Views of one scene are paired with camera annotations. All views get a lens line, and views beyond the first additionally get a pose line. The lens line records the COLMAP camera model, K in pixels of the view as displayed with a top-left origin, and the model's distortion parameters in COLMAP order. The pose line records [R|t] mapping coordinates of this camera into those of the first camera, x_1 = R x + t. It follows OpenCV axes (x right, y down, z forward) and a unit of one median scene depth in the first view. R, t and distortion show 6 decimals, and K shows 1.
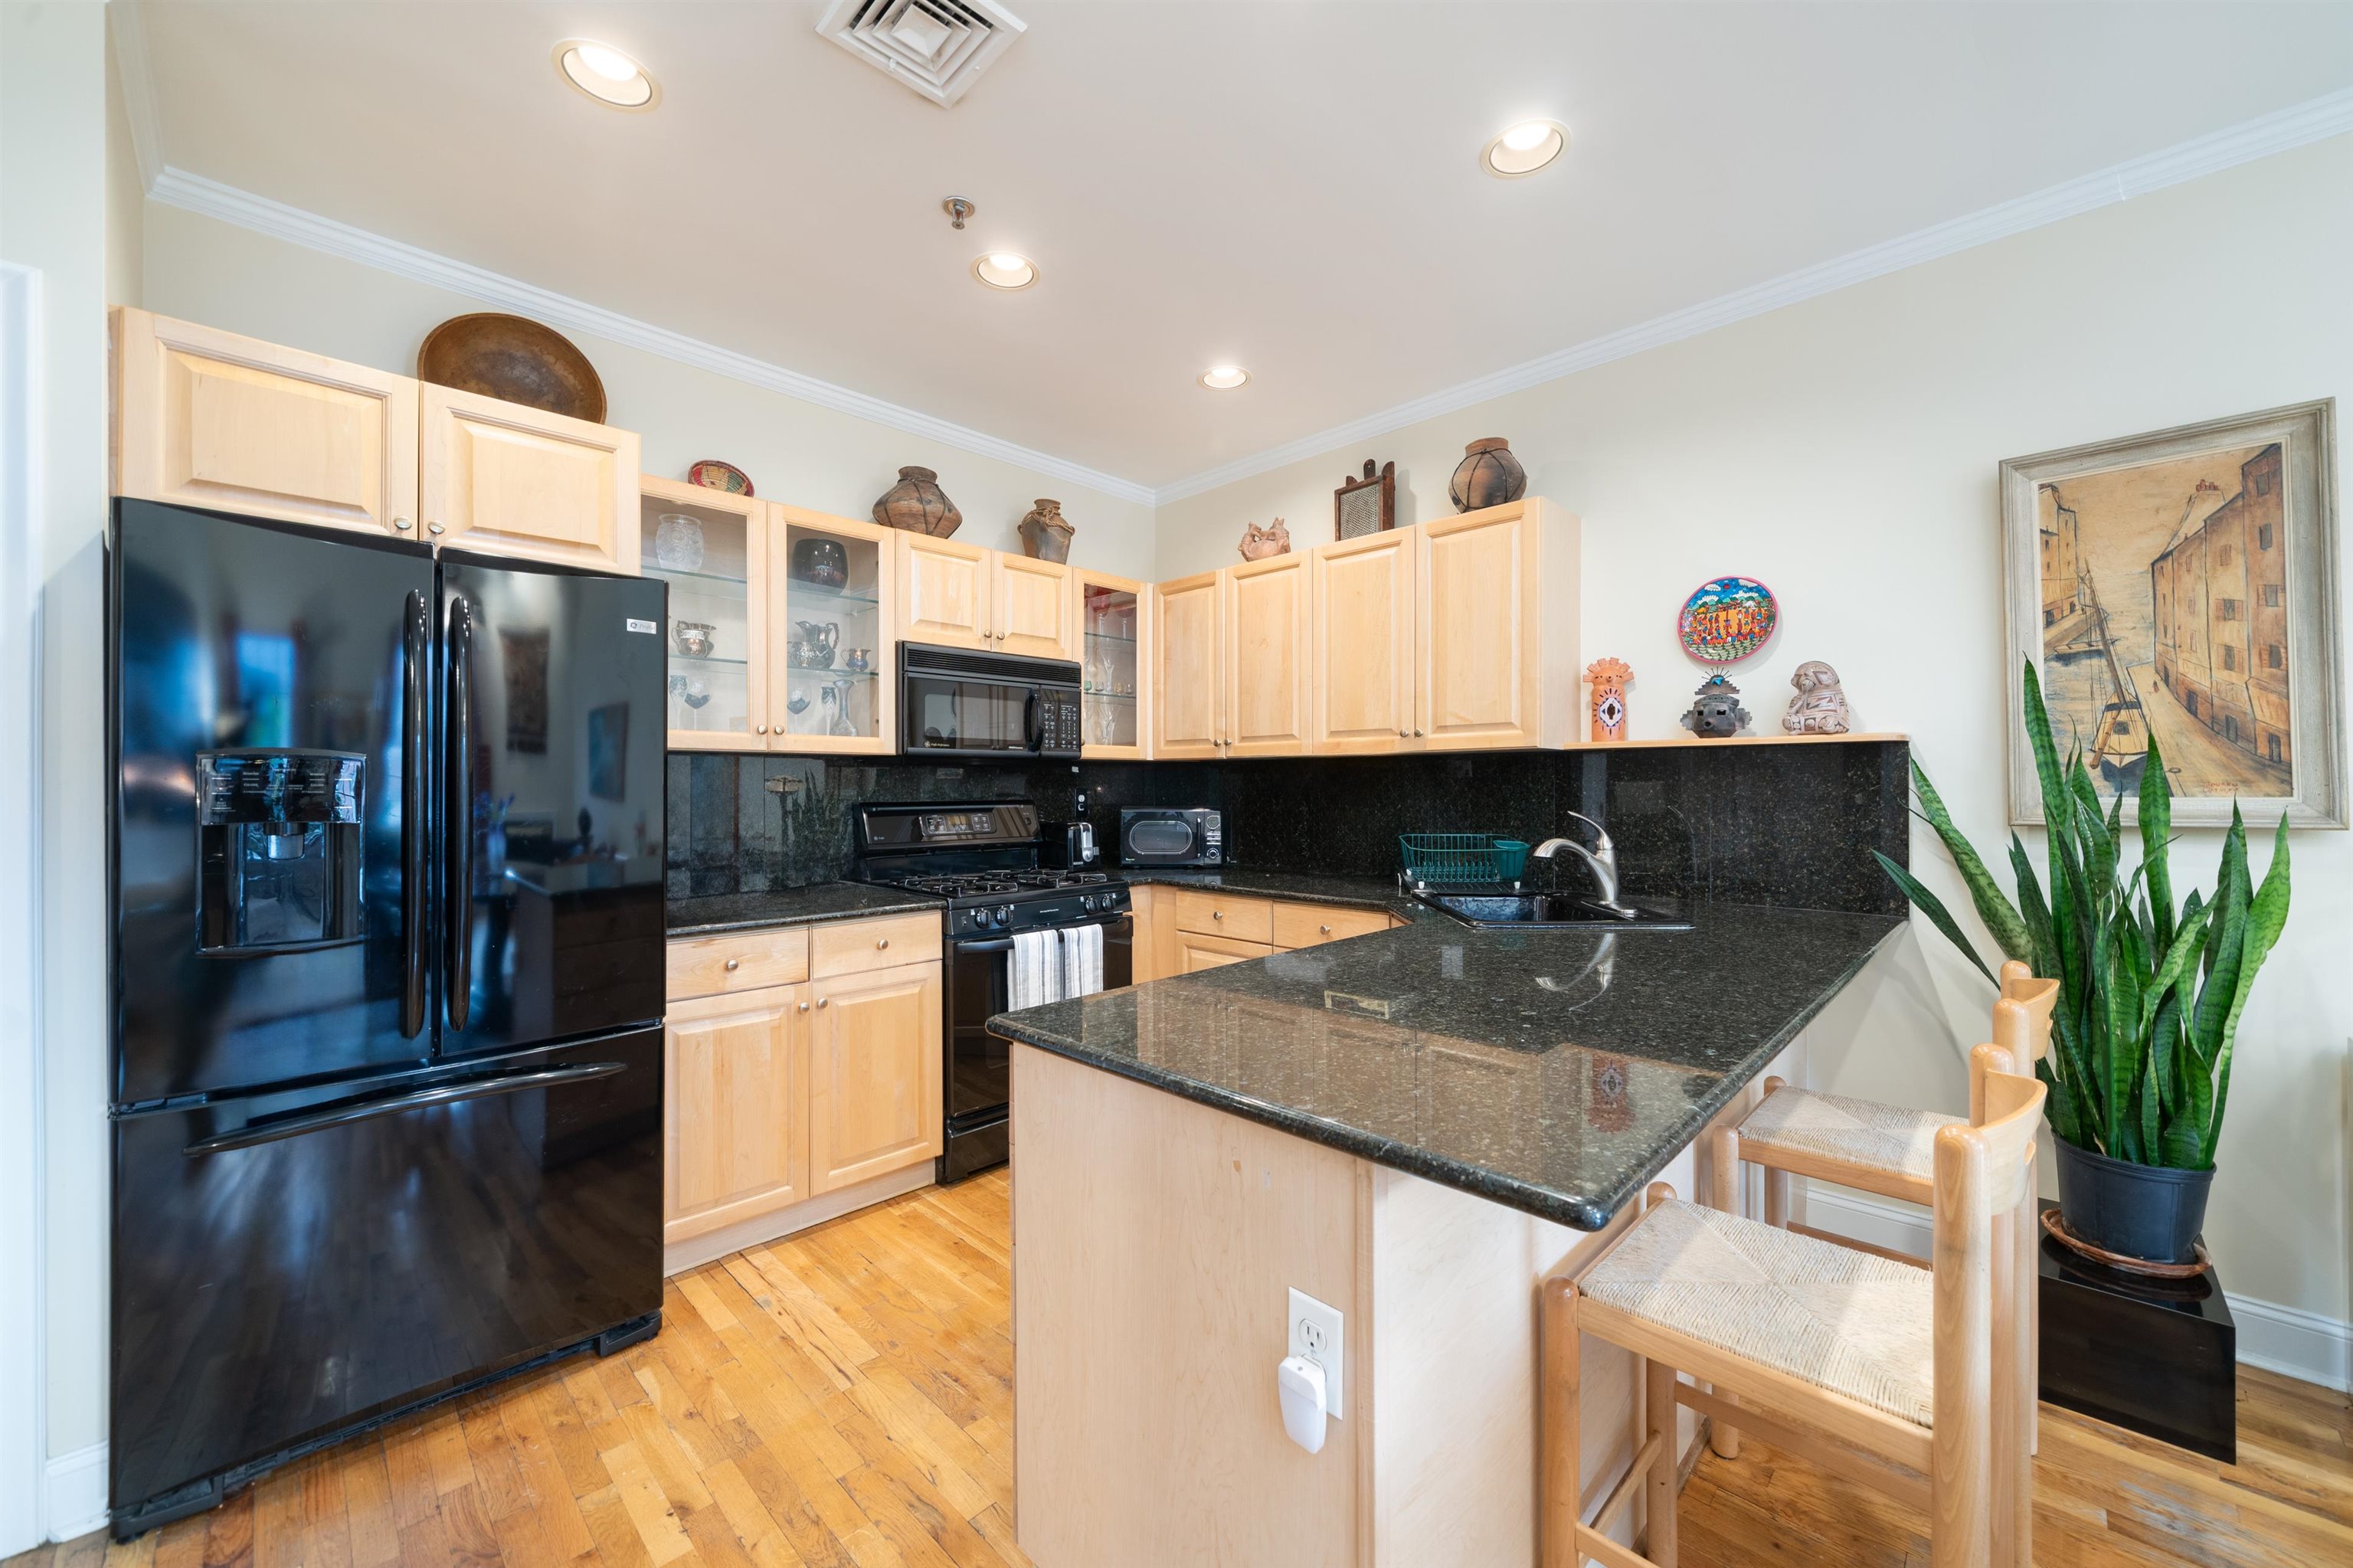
lens RADIAL K [[892.9, 0, 1165.4], [0, 892.9, 783.7], [0, 0, 1]] dist [-0.000025, -0.000055]
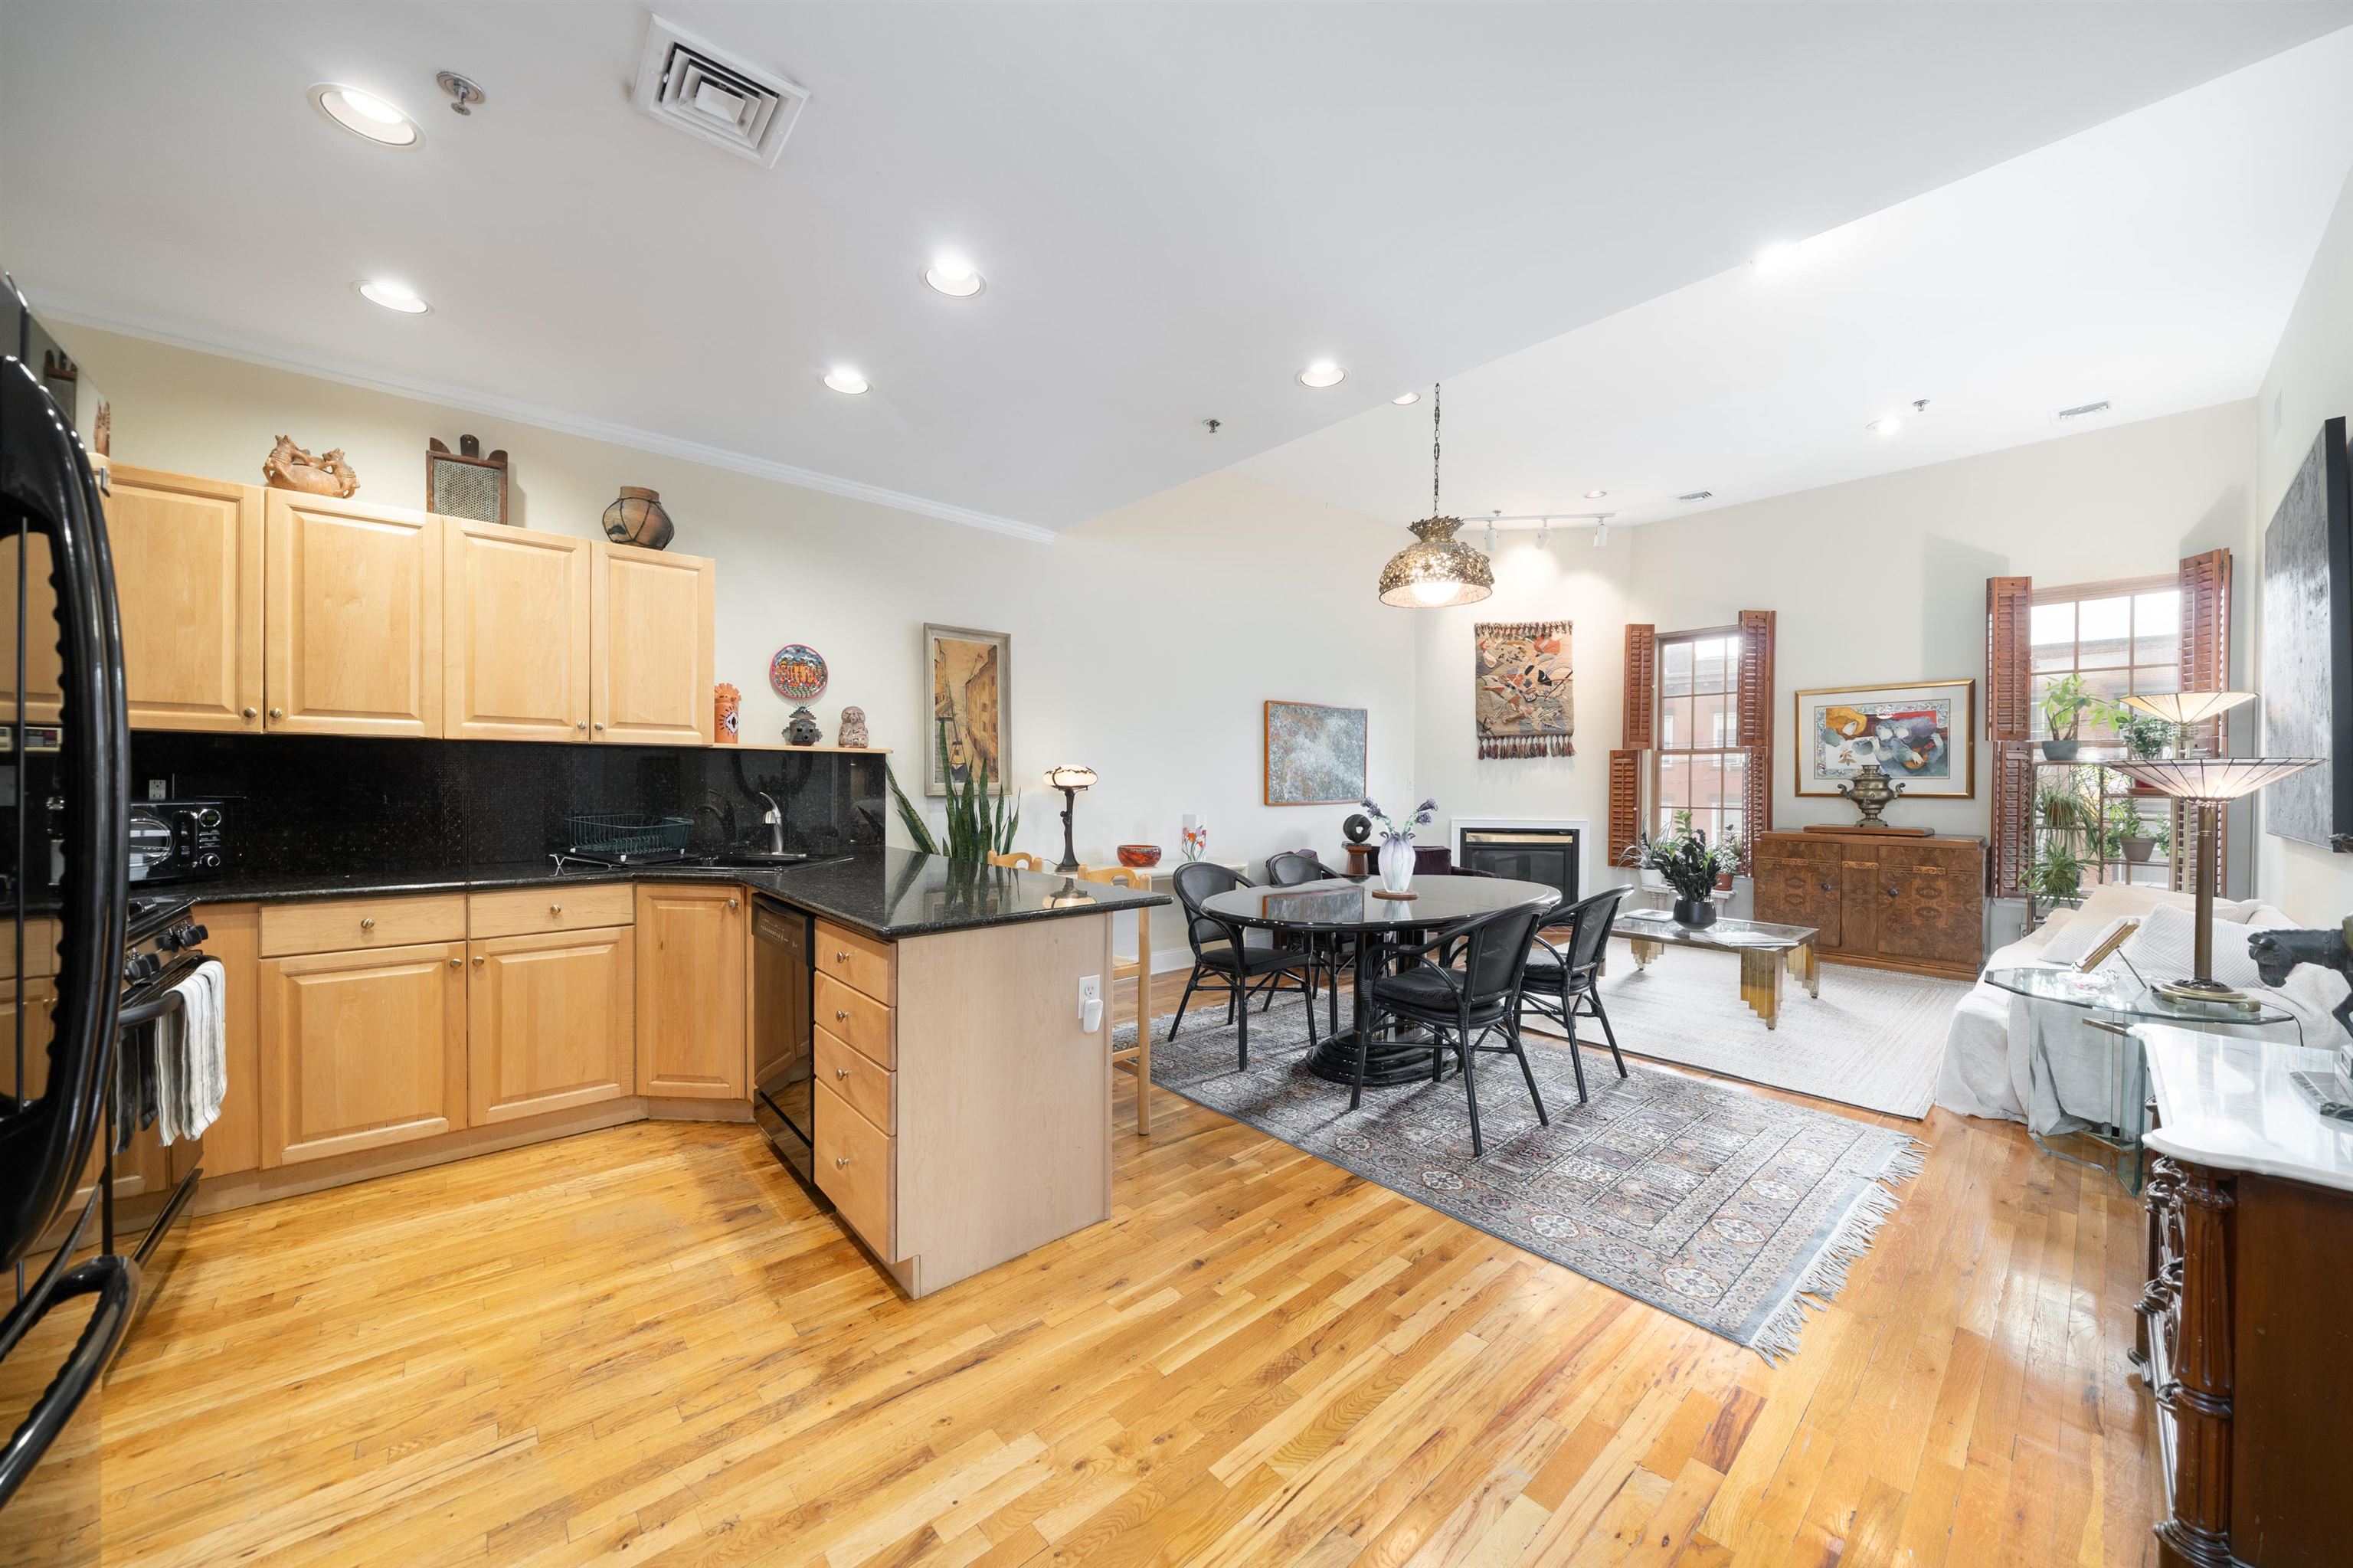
lens RADIAL K [[832.5, 0, 1187.0], [0, 832.5, 789.9], [0, 0, 1]] dist [-0.002582, -0.000293]
pose [[0.059003, -0.009705, 0.998211, -1.031466], [-0.011983, 0.999874, 0.010429, 0.004591], [-0.998186, -0.012577, 0.058879, 0.270648]]
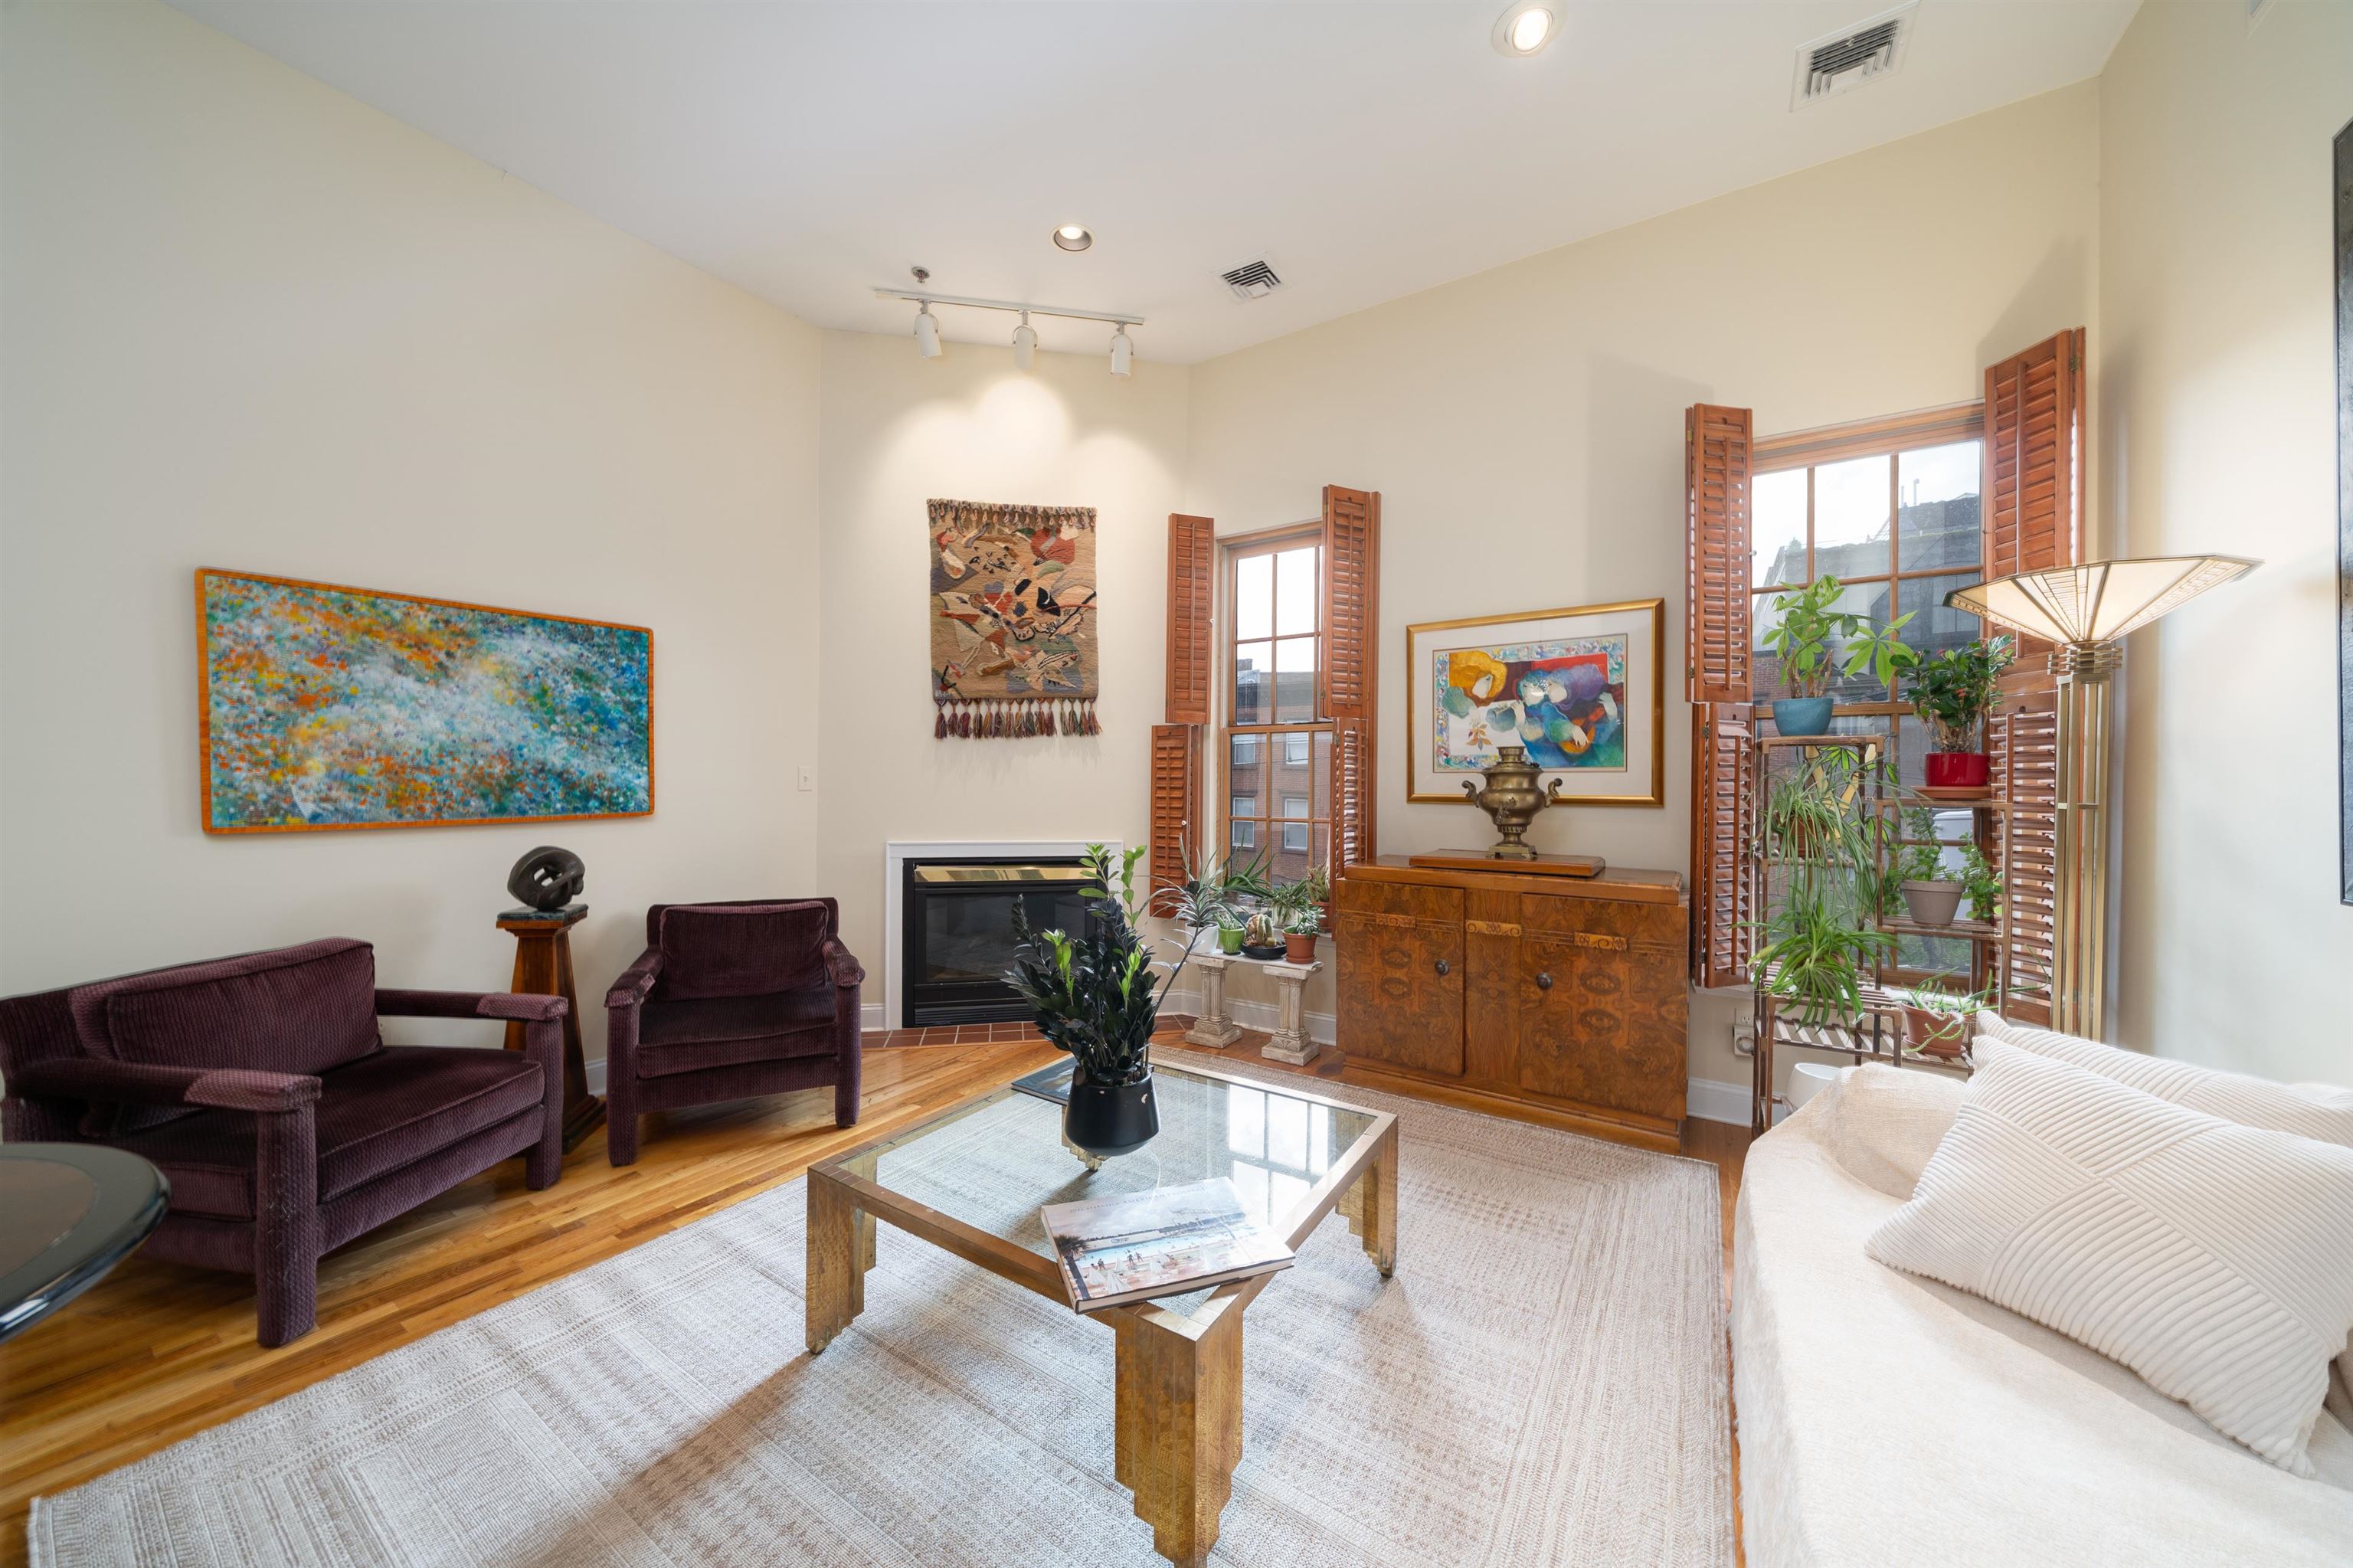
lens RADIAL K [[804.4, 0, 1174.8], [0, 804.4, 787.2], [0, 0, 1]] dist [0.000967, -0.002645]
pose [[-0.204901, -0.007633, 0.978753, 0.540389], [-0.012663, 0.999907, 0.005147, -0.001008], [-0.978701, -0.011339, -0.204979, -0.930947]]
